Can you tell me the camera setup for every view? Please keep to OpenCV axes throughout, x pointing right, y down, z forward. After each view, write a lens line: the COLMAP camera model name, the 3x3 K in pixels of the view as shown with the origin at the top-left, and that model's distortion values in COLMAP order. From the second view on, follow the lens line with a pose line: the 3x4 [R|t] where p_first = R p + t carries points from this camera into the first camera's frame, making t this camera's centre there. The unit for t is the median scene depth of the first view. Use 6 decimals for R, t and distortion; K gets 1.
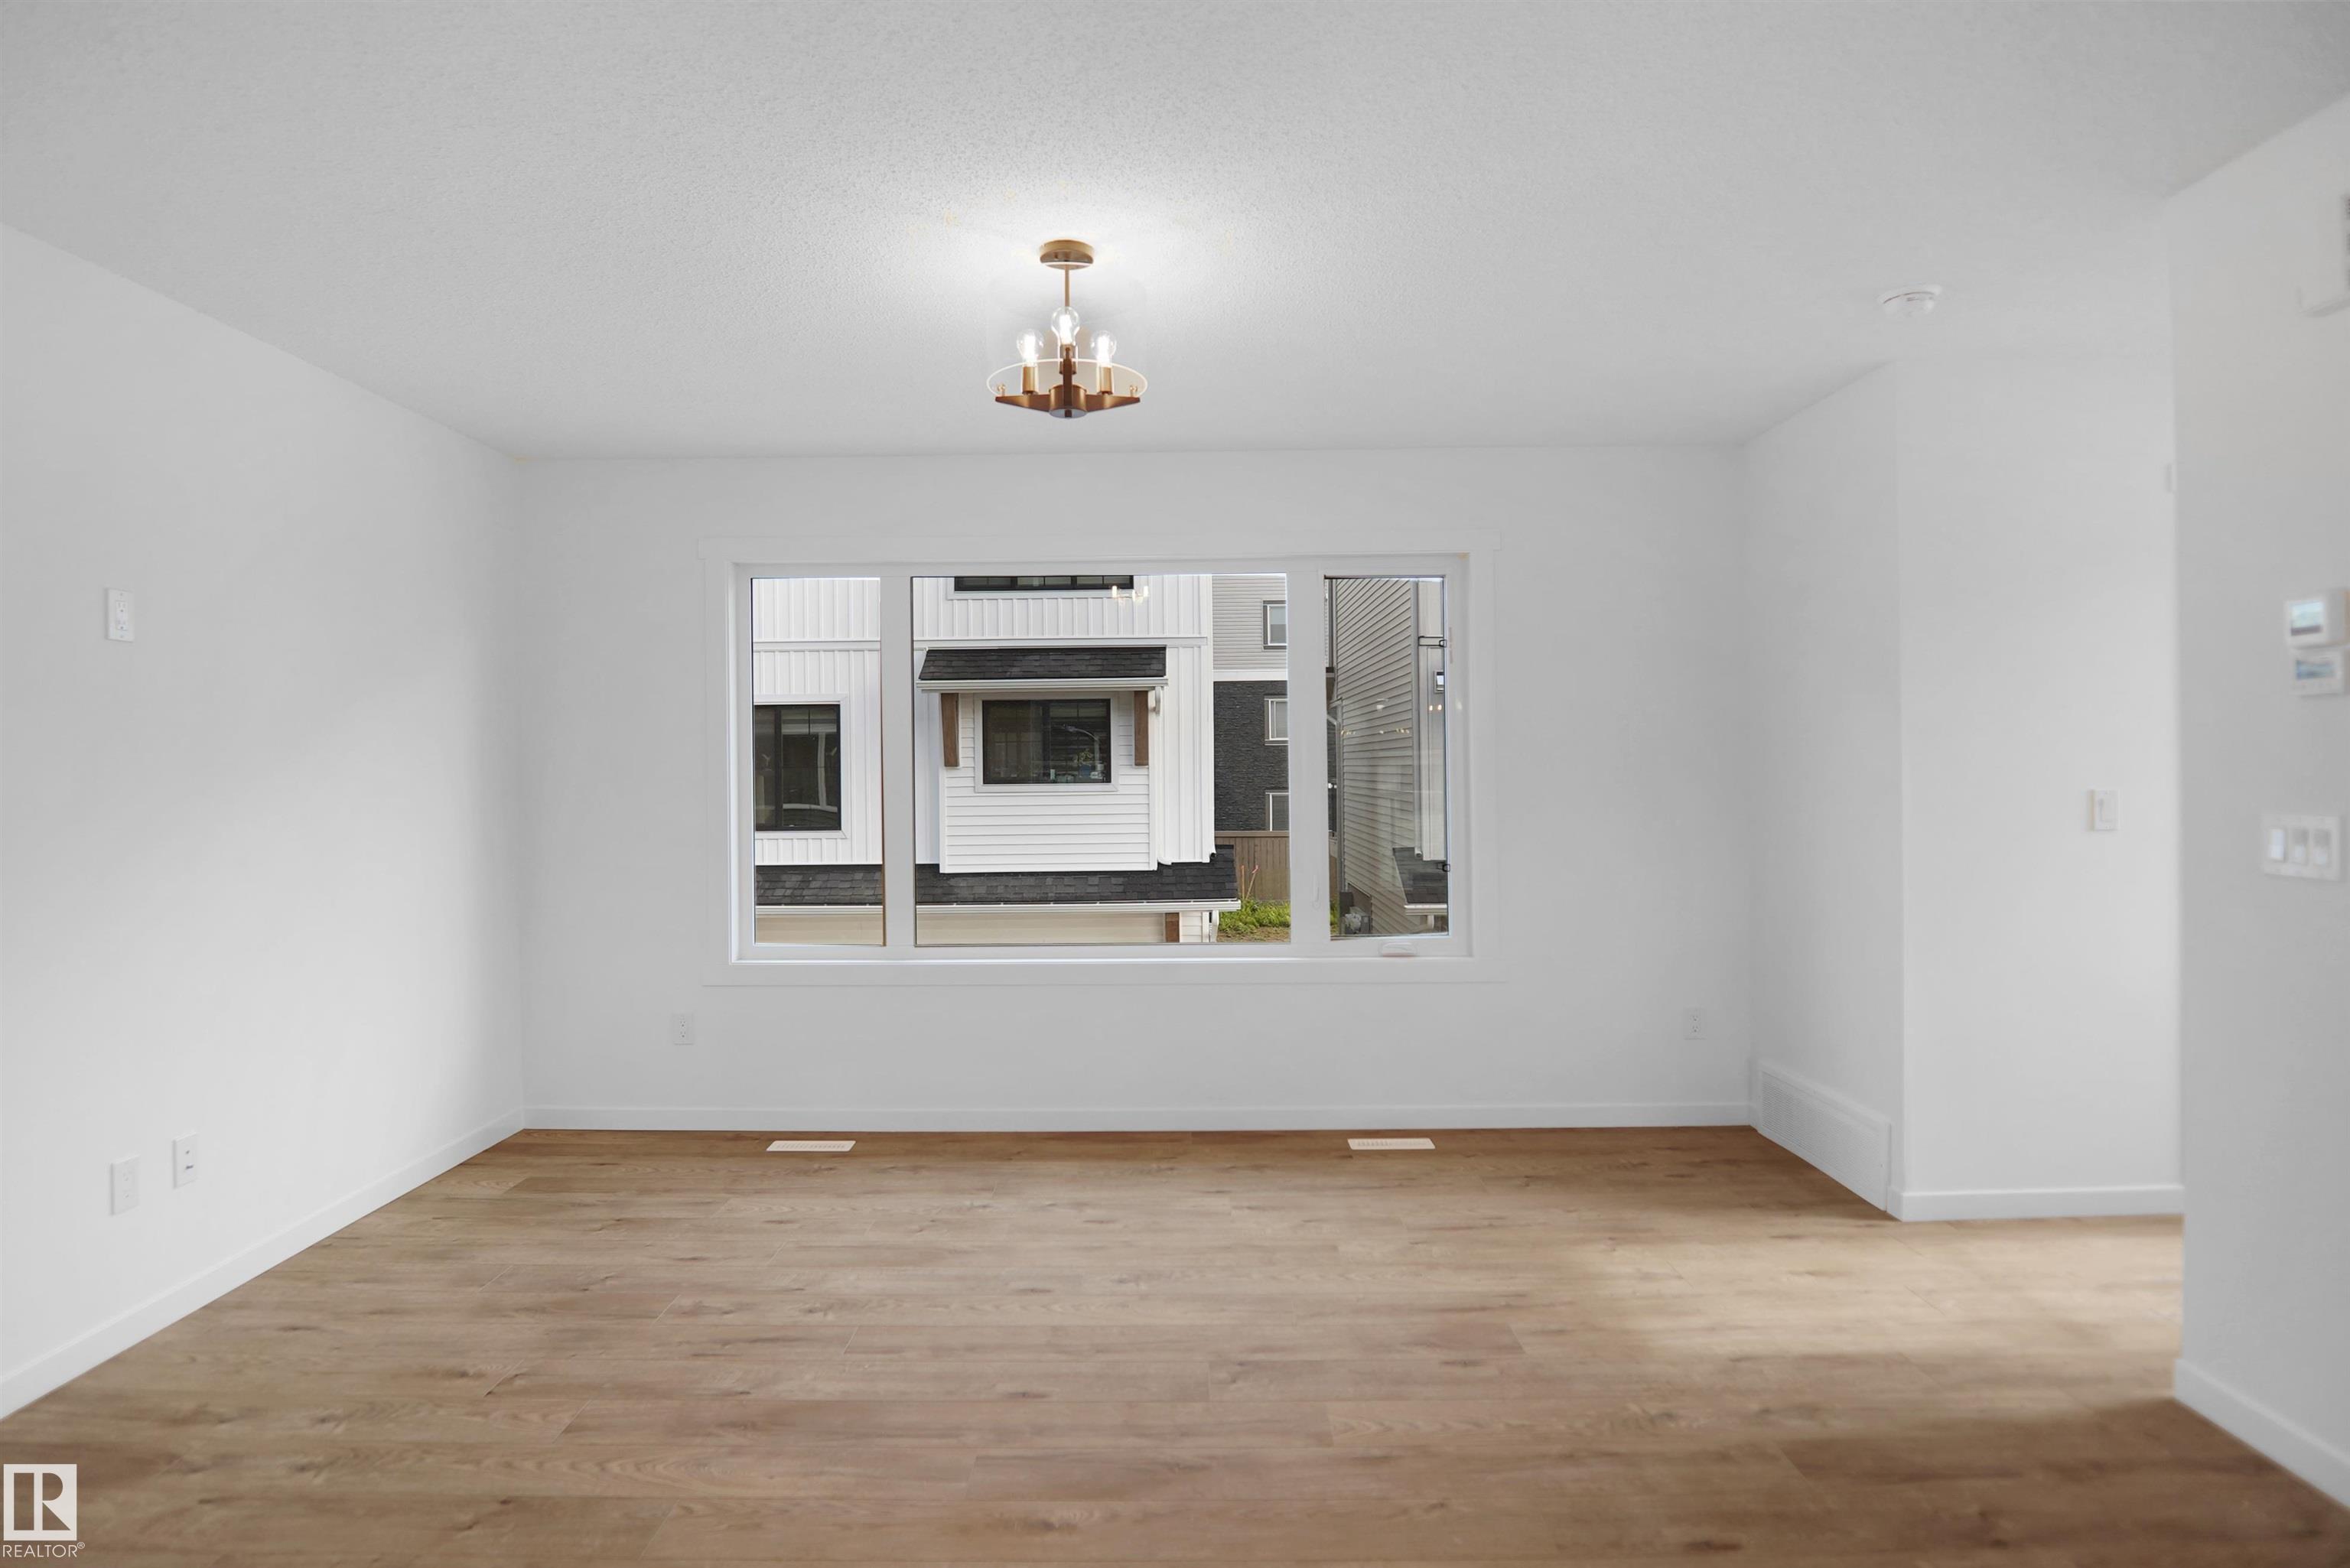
lens RADIAL K [[1271.6, 0, 1162.4], [0, 1271.6, 762.7], [0, 0, 1]] dist [-0.039057, 0.012715]
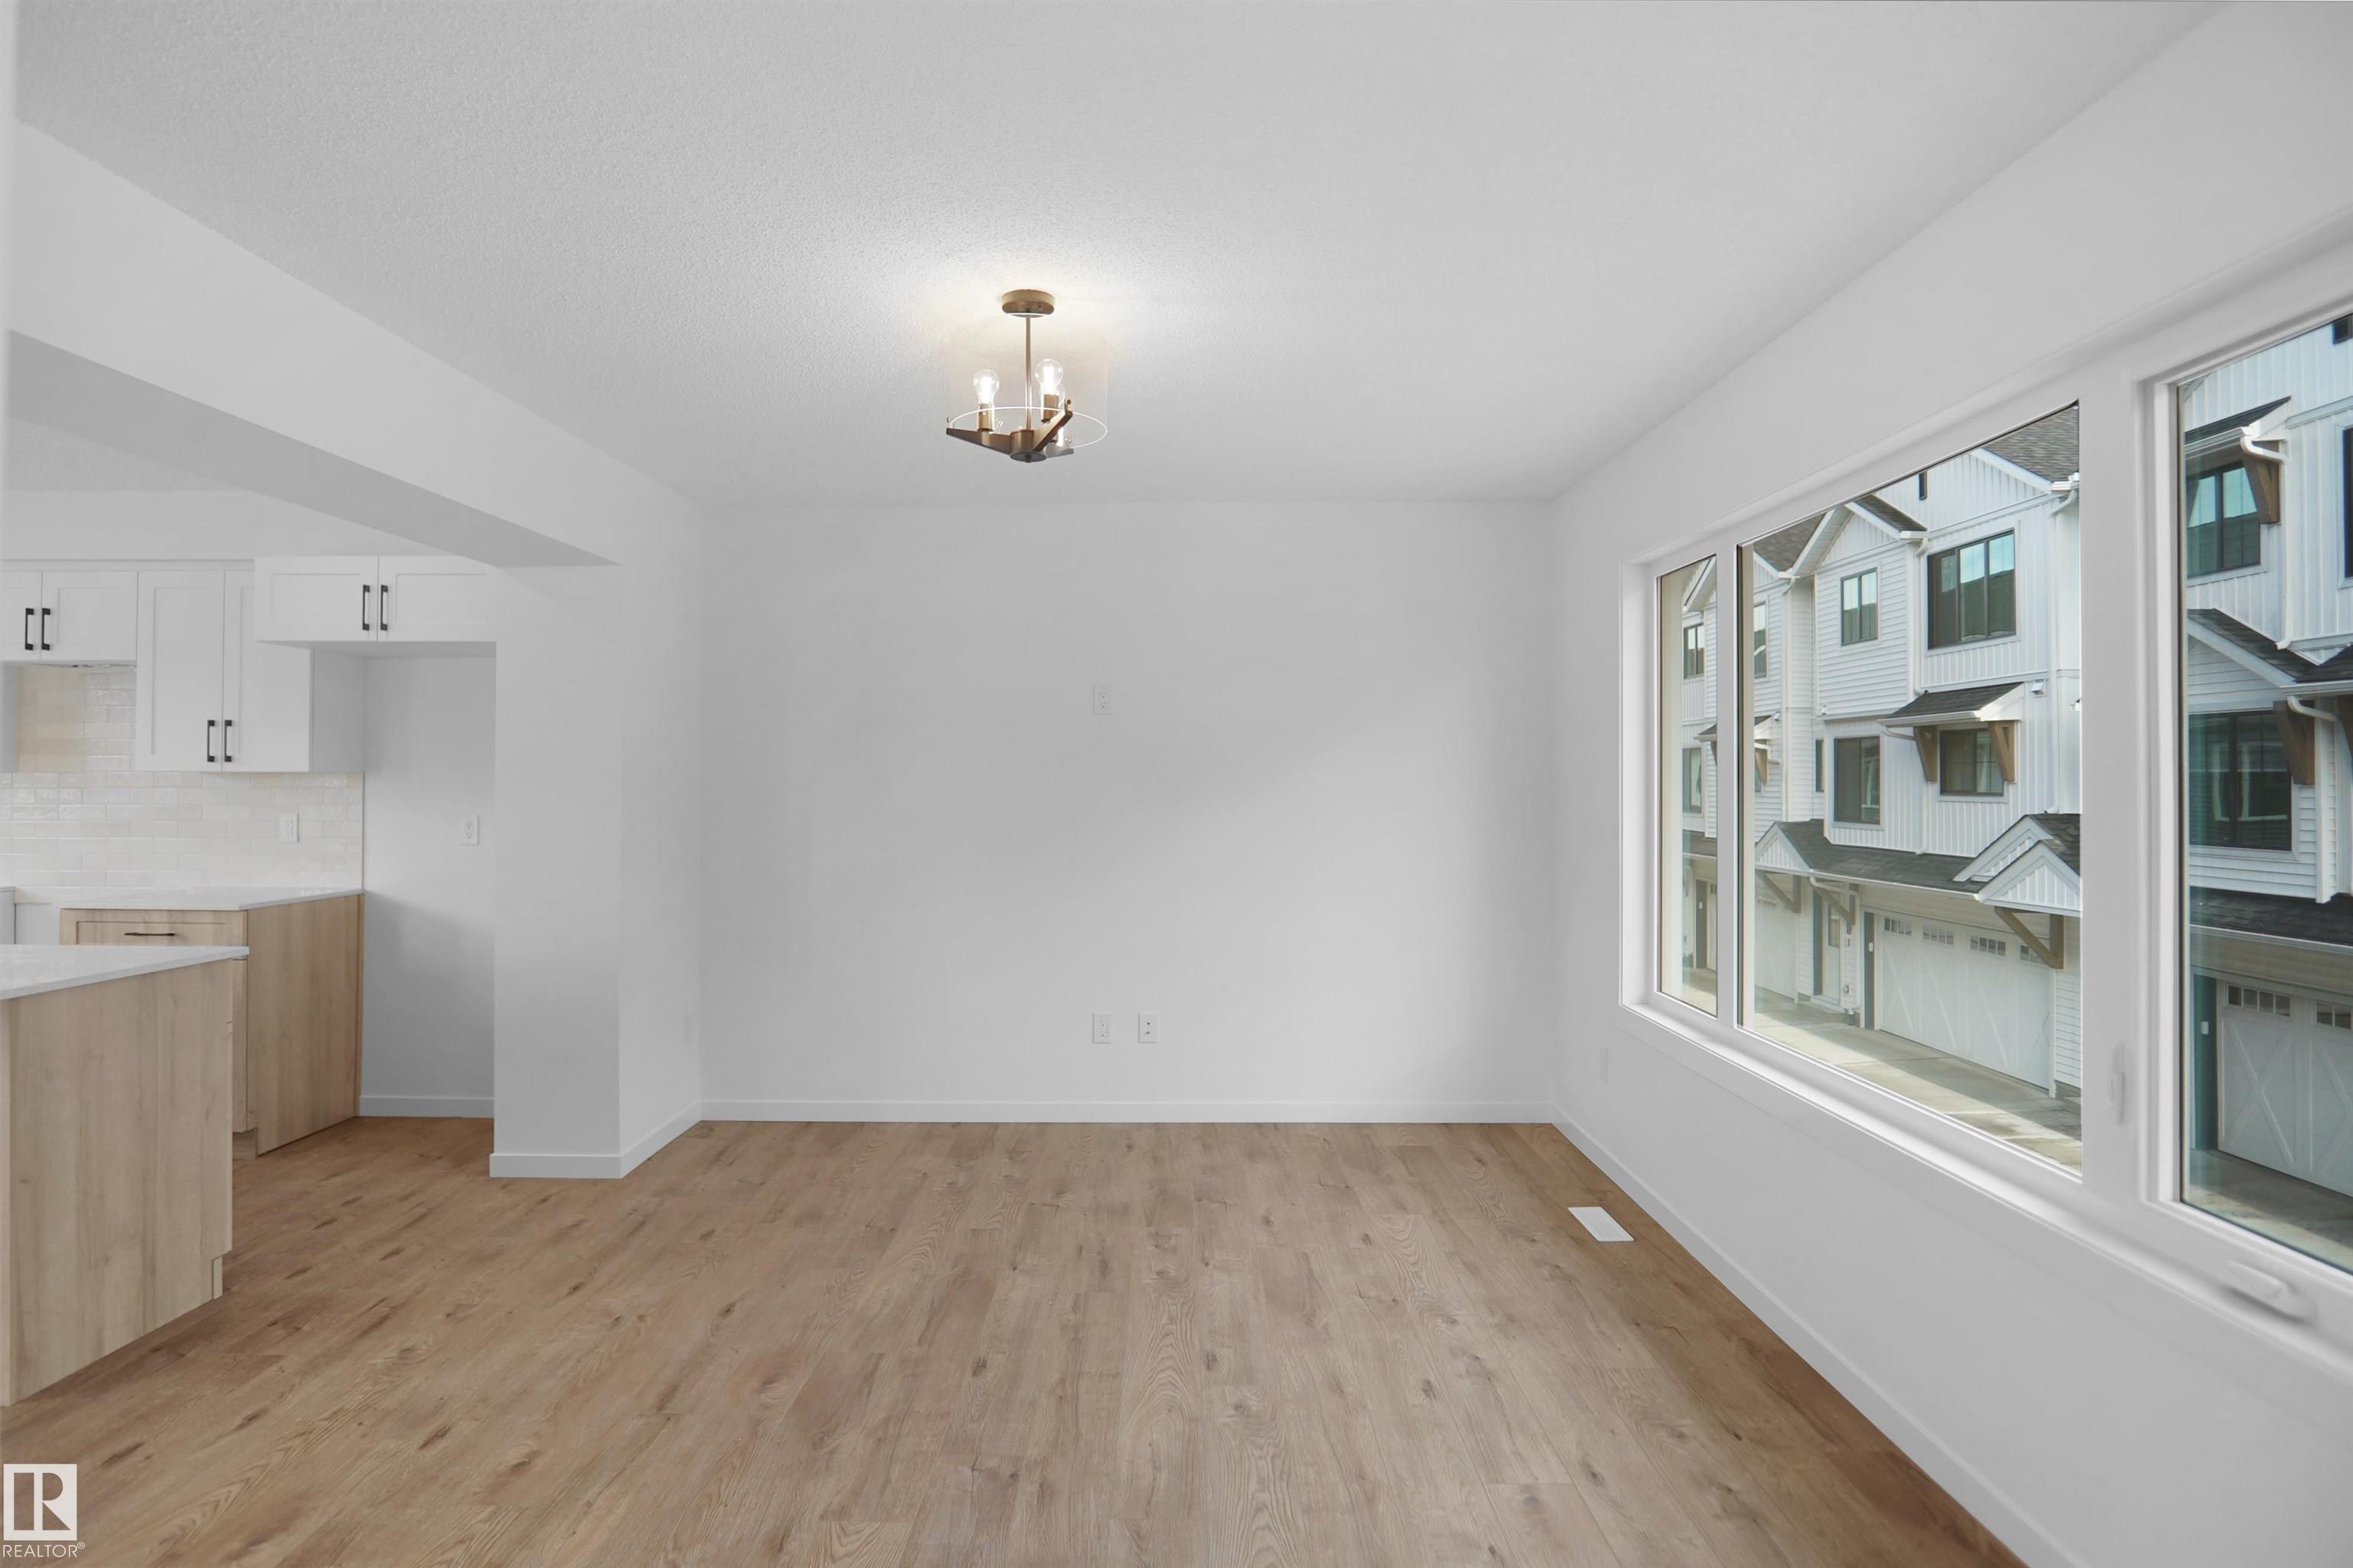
lens RADIAL K [[1273.3, 0, 1159.9], [0, 1273.3, 760.0], [0, 0, 1]] dist [-0.039057, 0.012715]
pose [[-0.005072, -0.005372, -0.999973, 0.803781], [0.004629, 0.999975, -0.005396, -0.021327], [0.999976, -0.004656, -0.005047, 0.931884]]
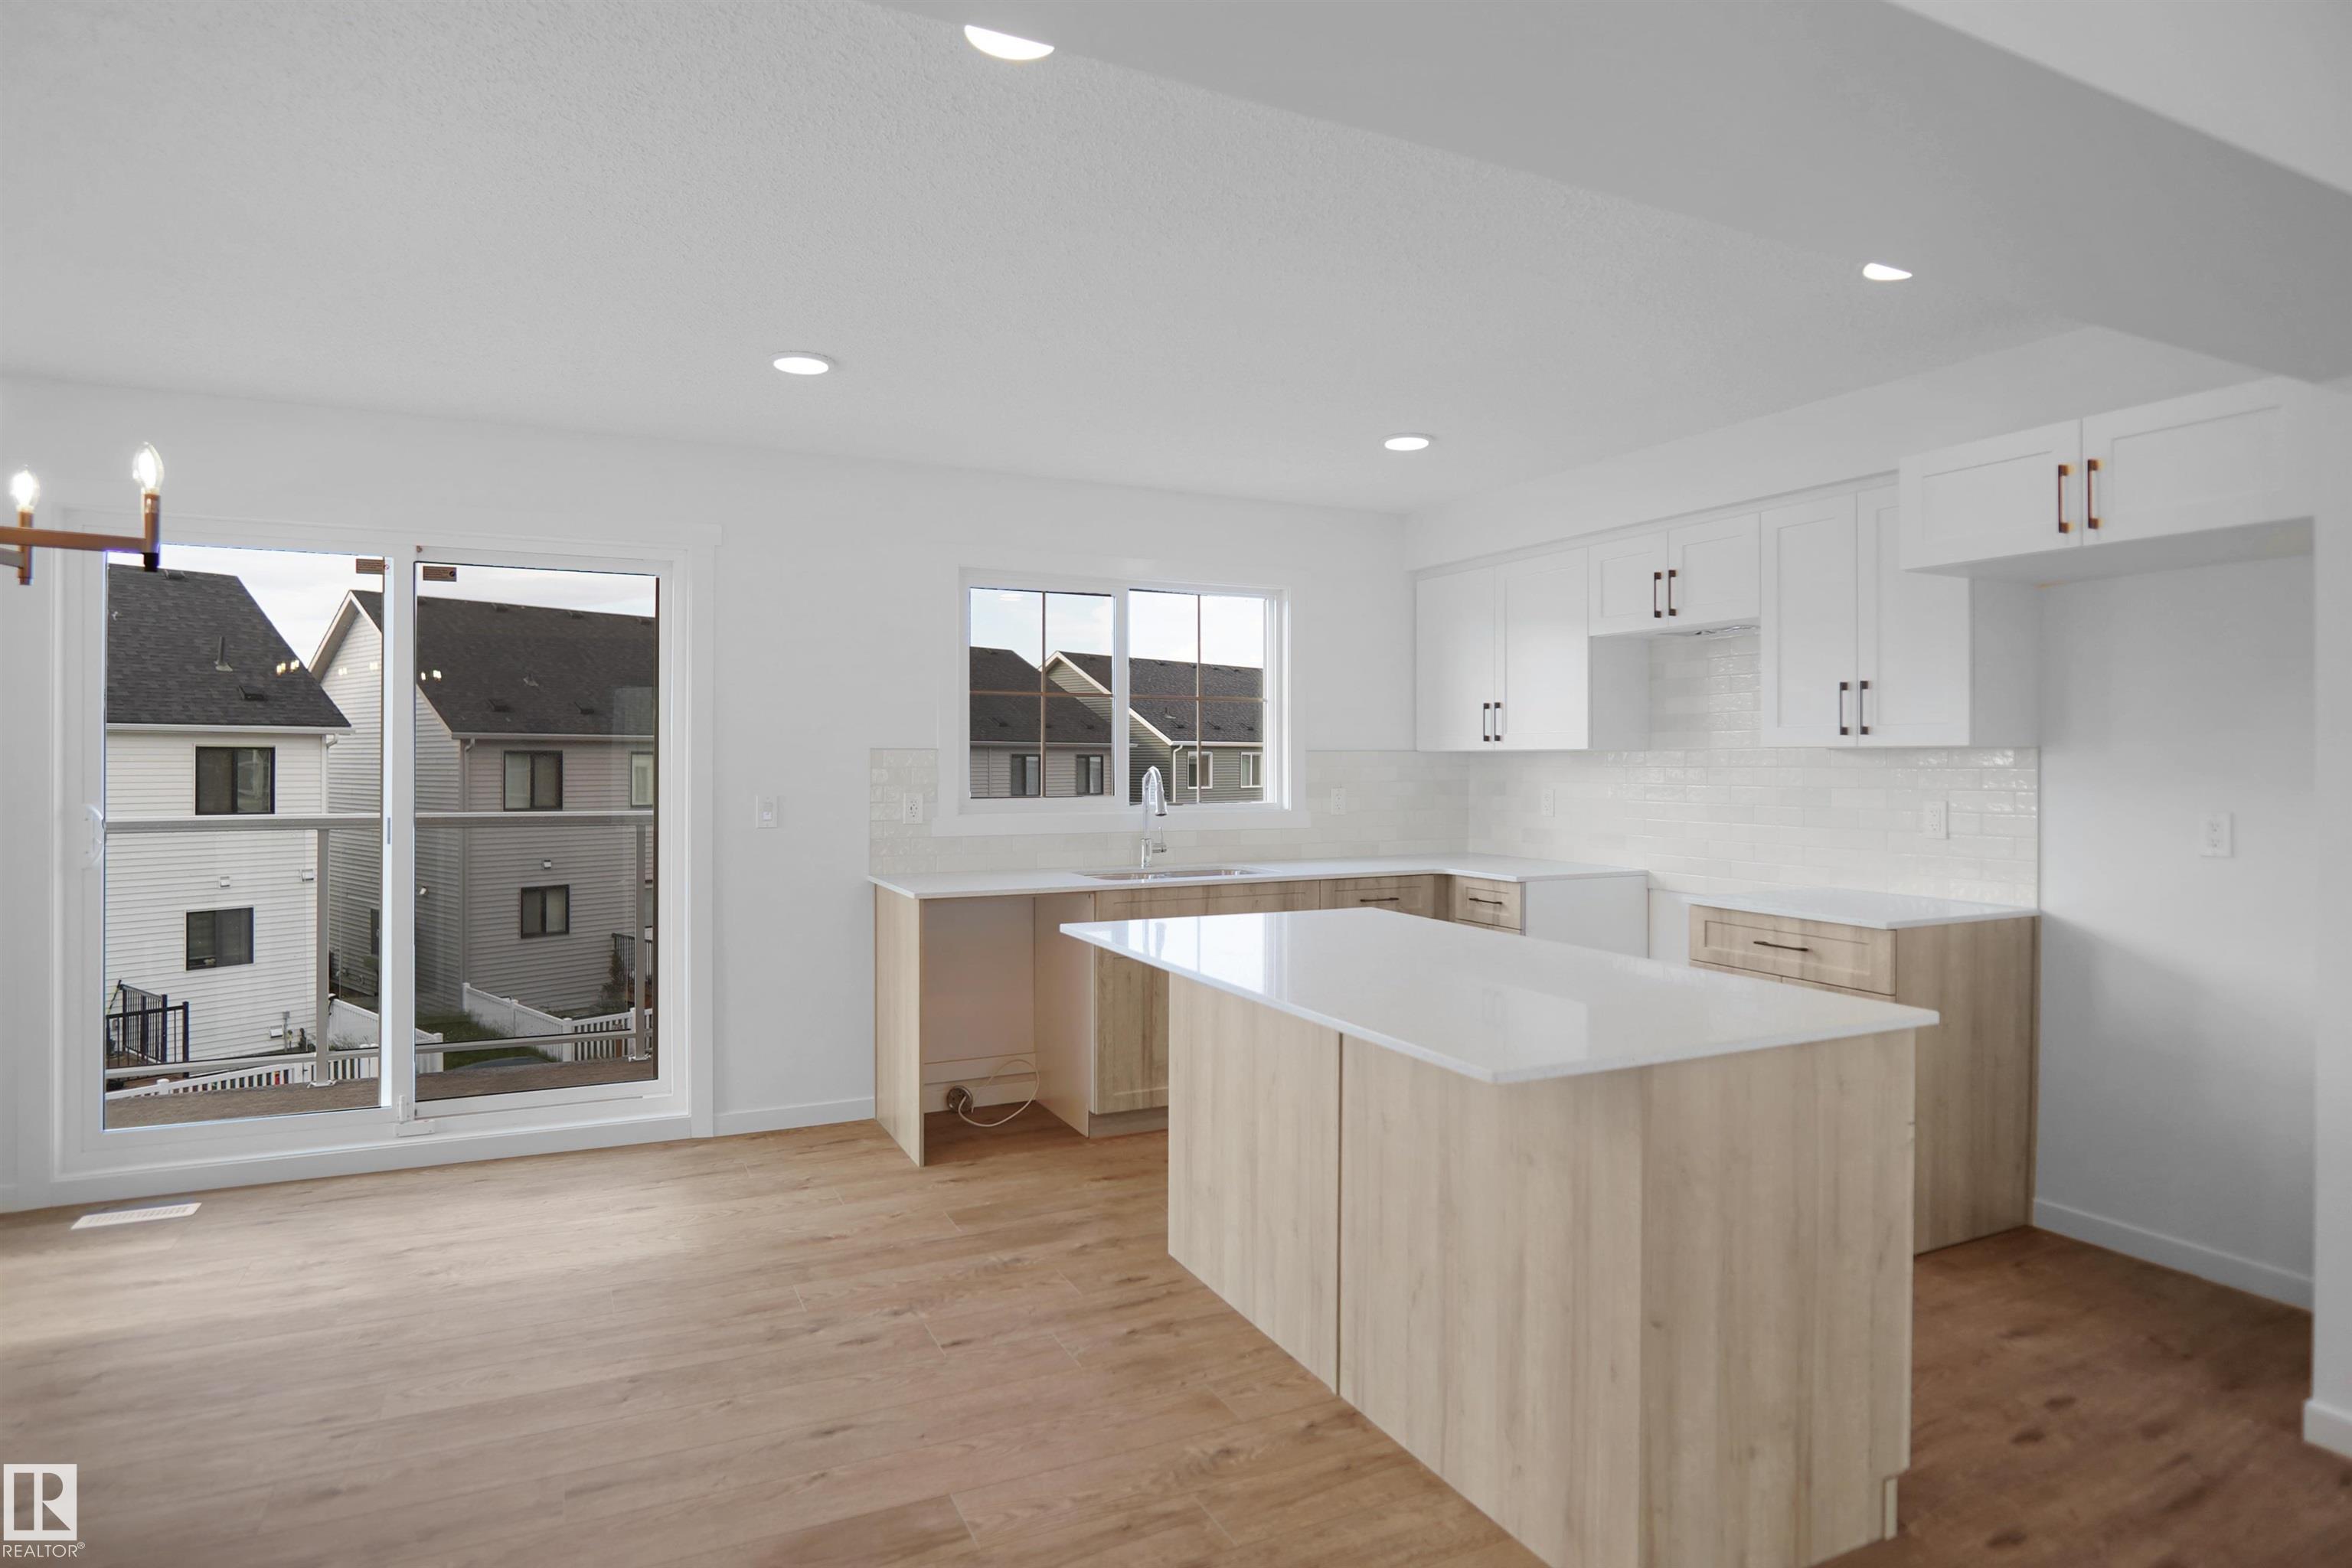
lens RADIAL K [[1272.8, 0, 1160.2], [0, 1272.8, 756.7], [0, 0, 1]] dist [-0.039057, 0.012715]
pose [[-0.899058, 0.006217, -0.437785, 0.443022], [0.008918, 0.999952, -0.004114, -0.013044], [0.437738, -0.007603, -0.899070, 0.598356]]
